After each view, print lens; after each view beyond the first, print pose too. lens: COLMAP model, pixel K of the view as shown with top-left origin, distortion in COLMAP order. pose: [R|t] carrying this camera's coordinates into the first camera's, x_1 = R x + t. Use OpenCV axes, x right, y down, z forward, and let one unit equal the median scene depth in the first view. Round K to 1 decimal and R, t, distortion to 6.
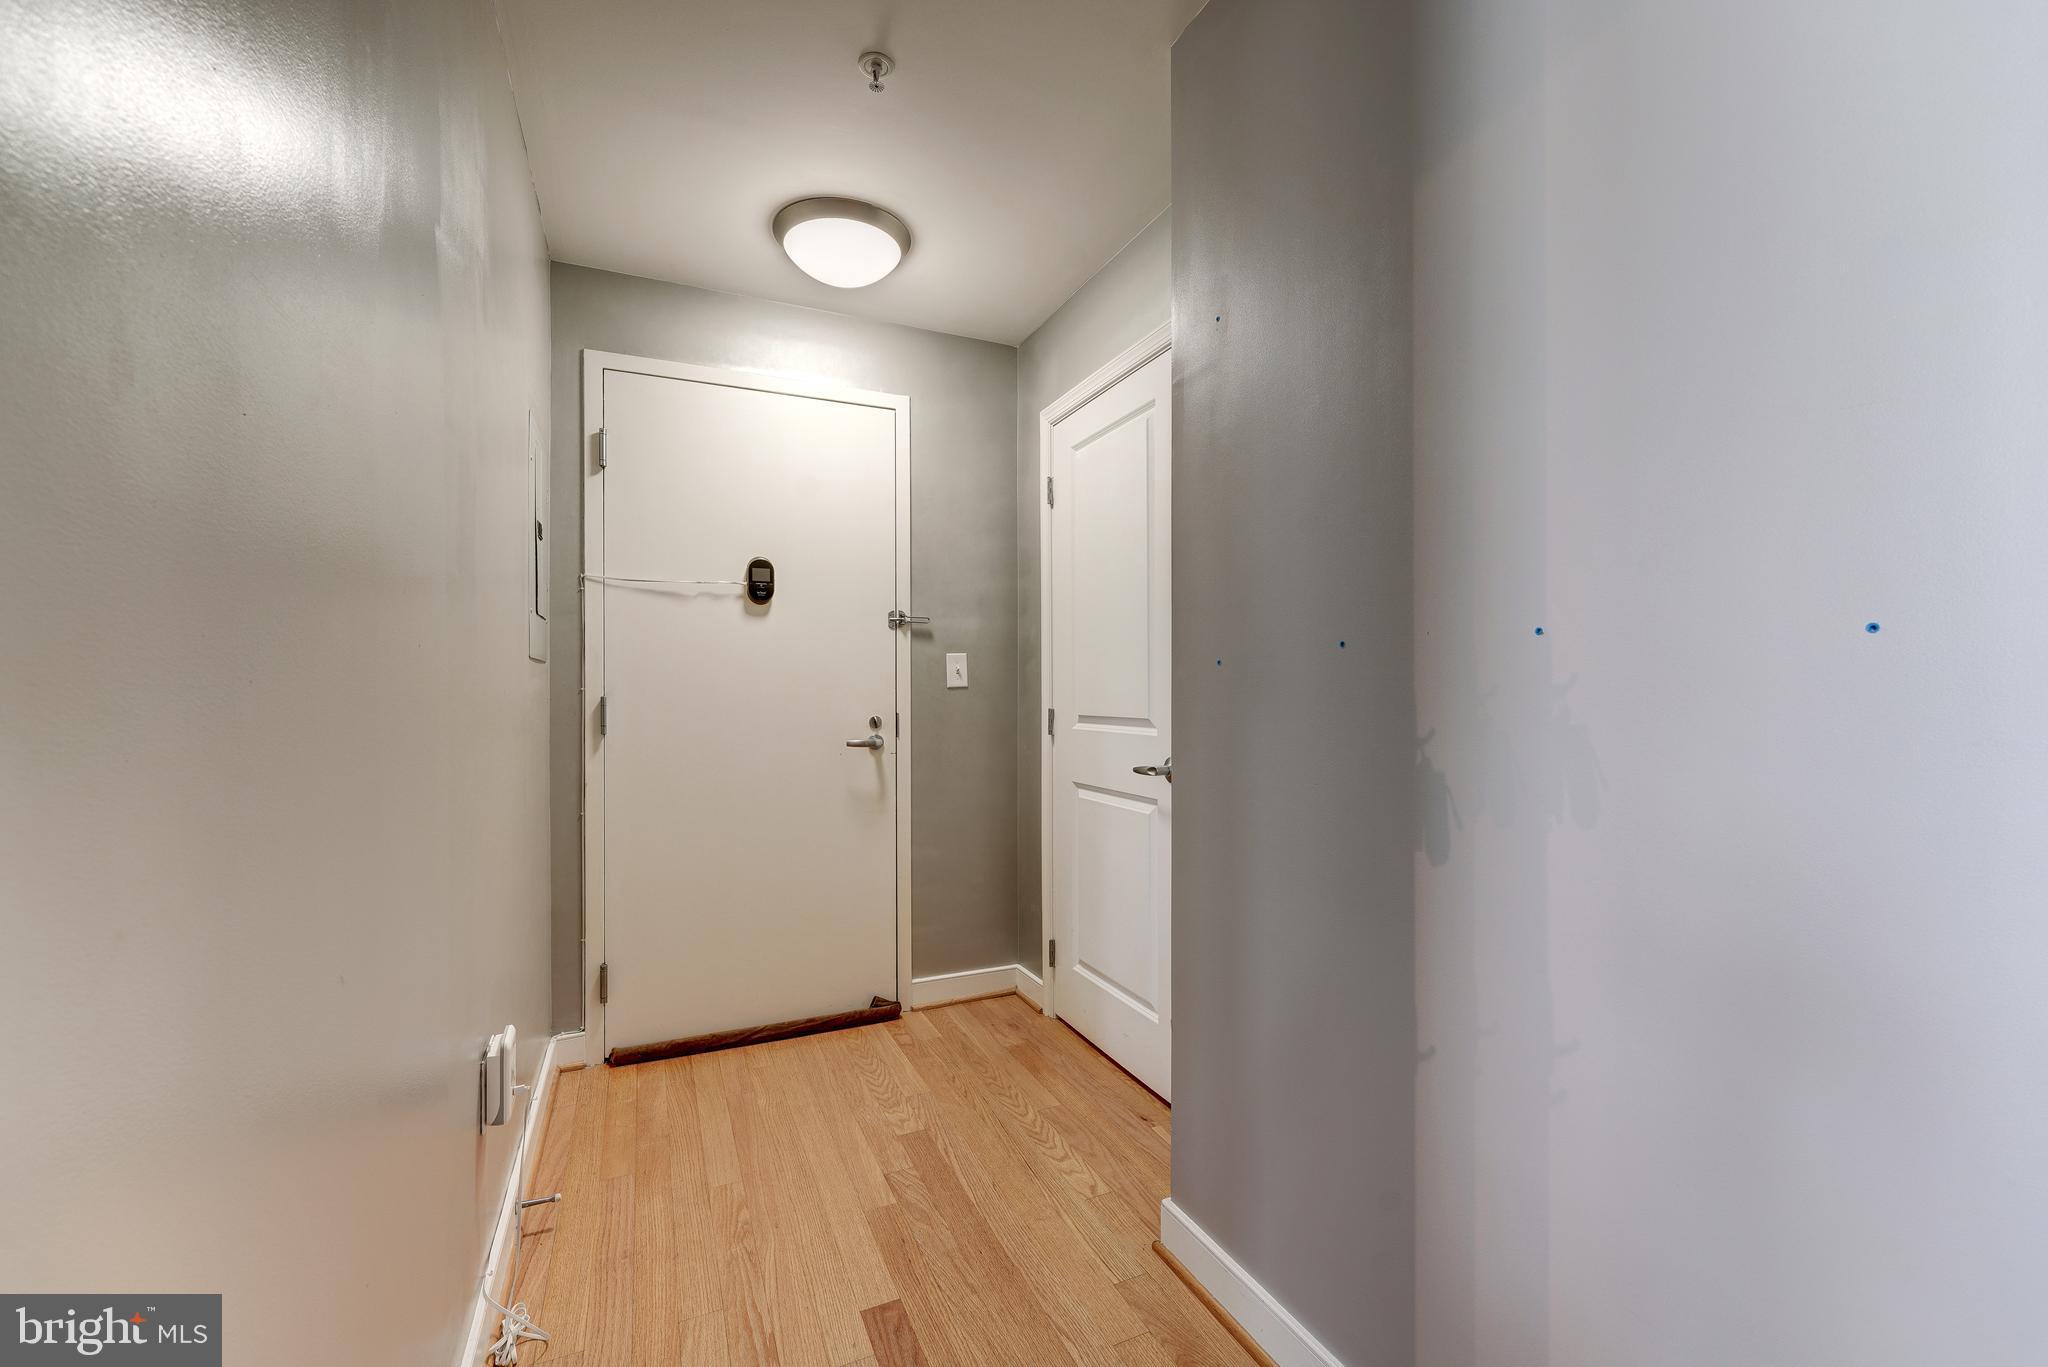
lens RADIAL K [[837.0, 0, 1101.5], [0, 837.0, 686.9], [0, 0, 1]] dist [-0.001569, 0.000453]
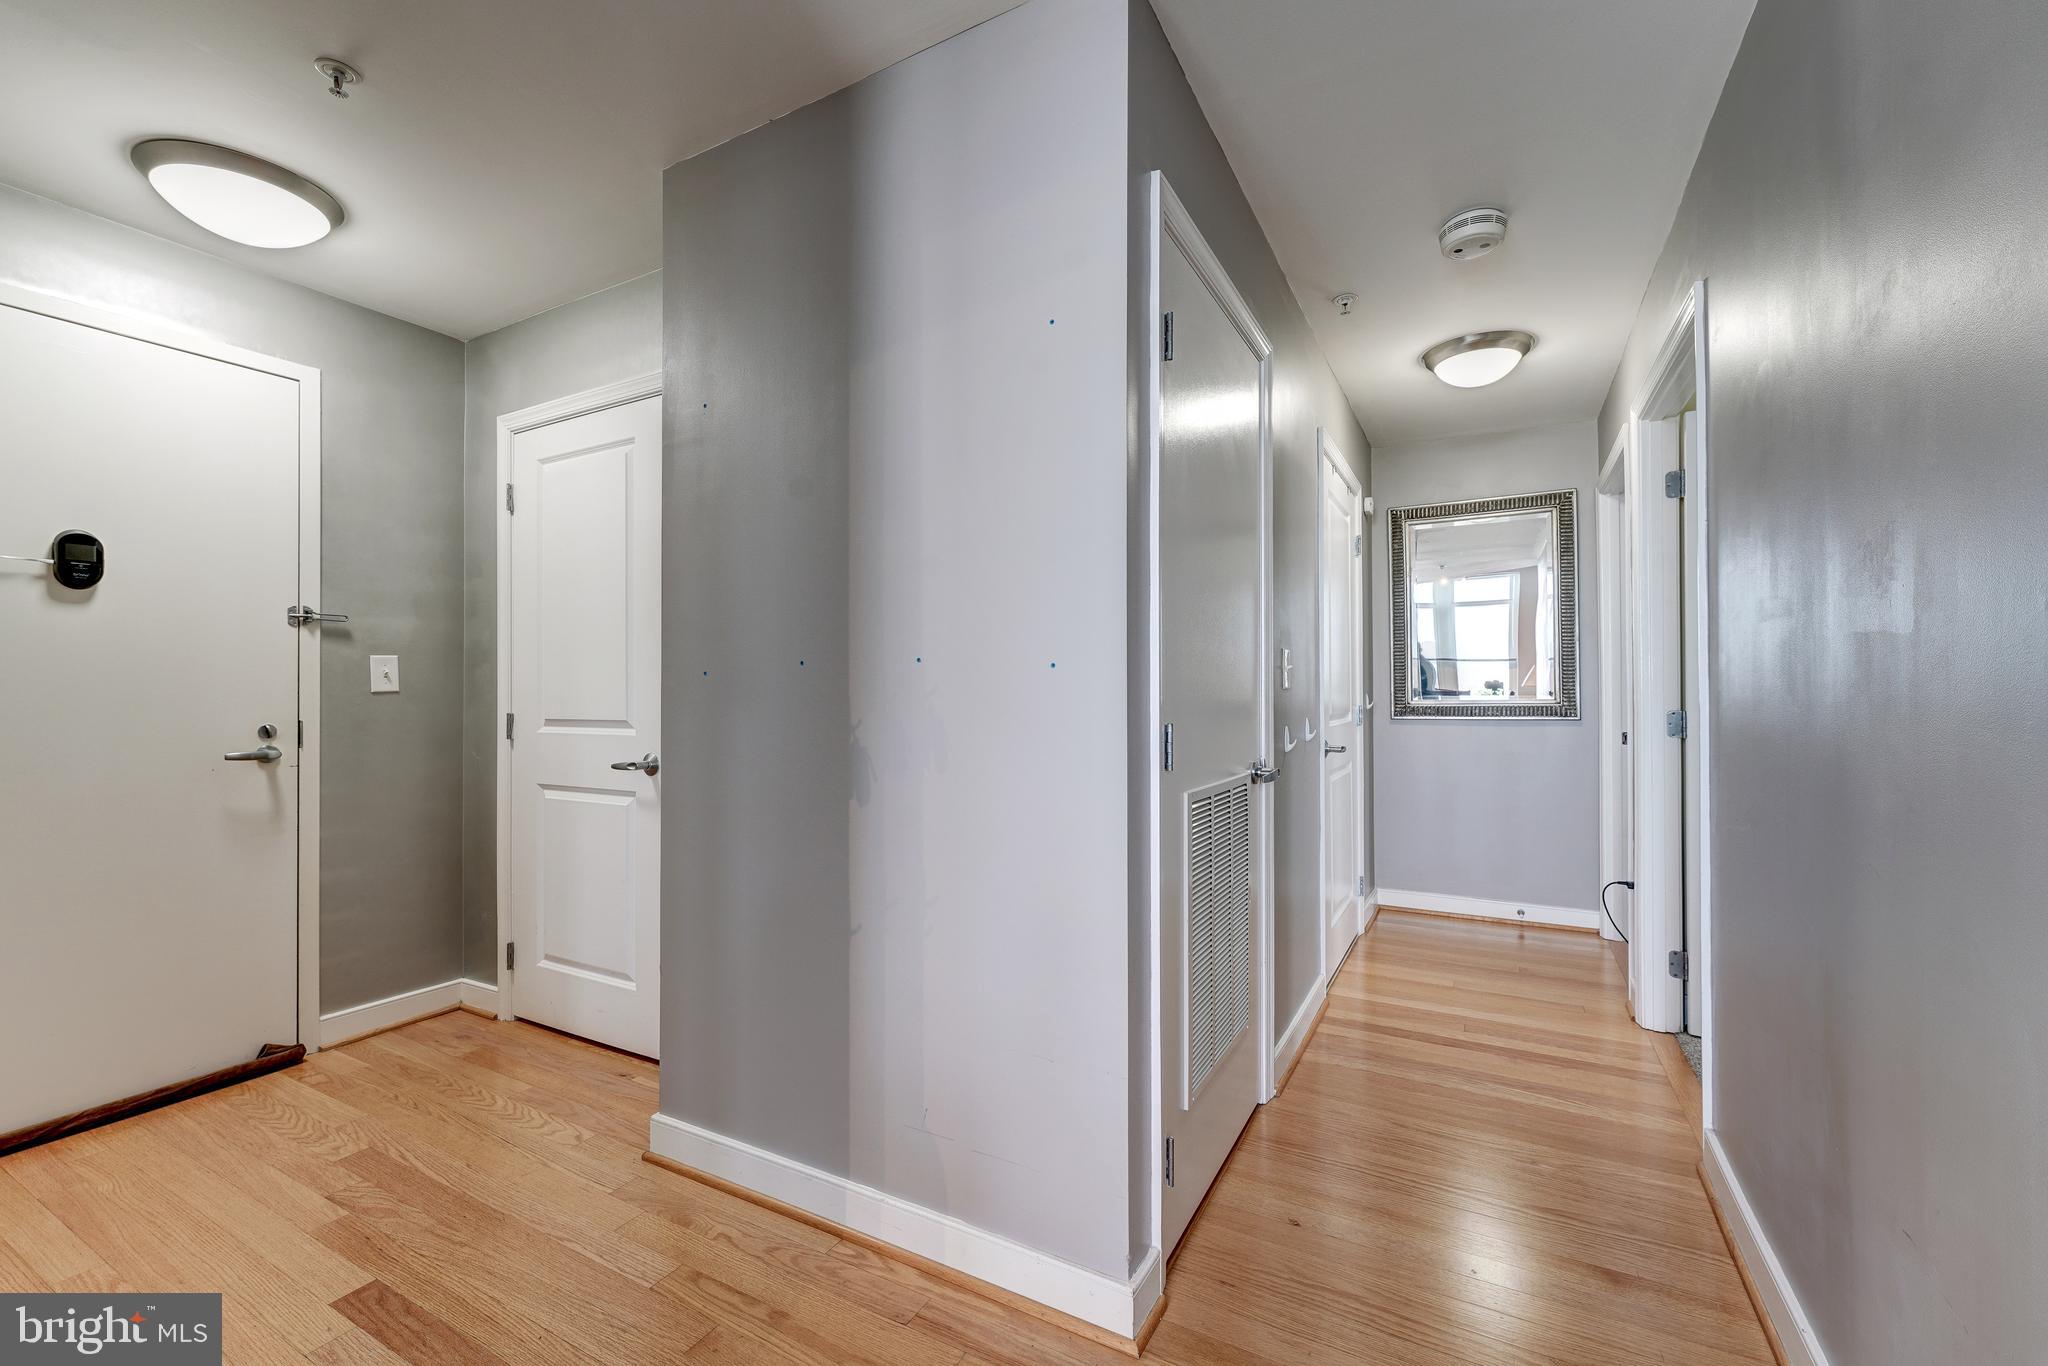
lens RADIAL K [[837.0, 0, 1035.3], [0, 837.0, 687.8], [0, 0, 1]] dist [-0.001569, 0.000453]
pose [[0.846653, 0.003495, 0.532133, -0.067902], [-0.001345, 0.999989, -0.004428, -0.001227], [-0.532143, 0.003033, 0.846649, -0.212399]]
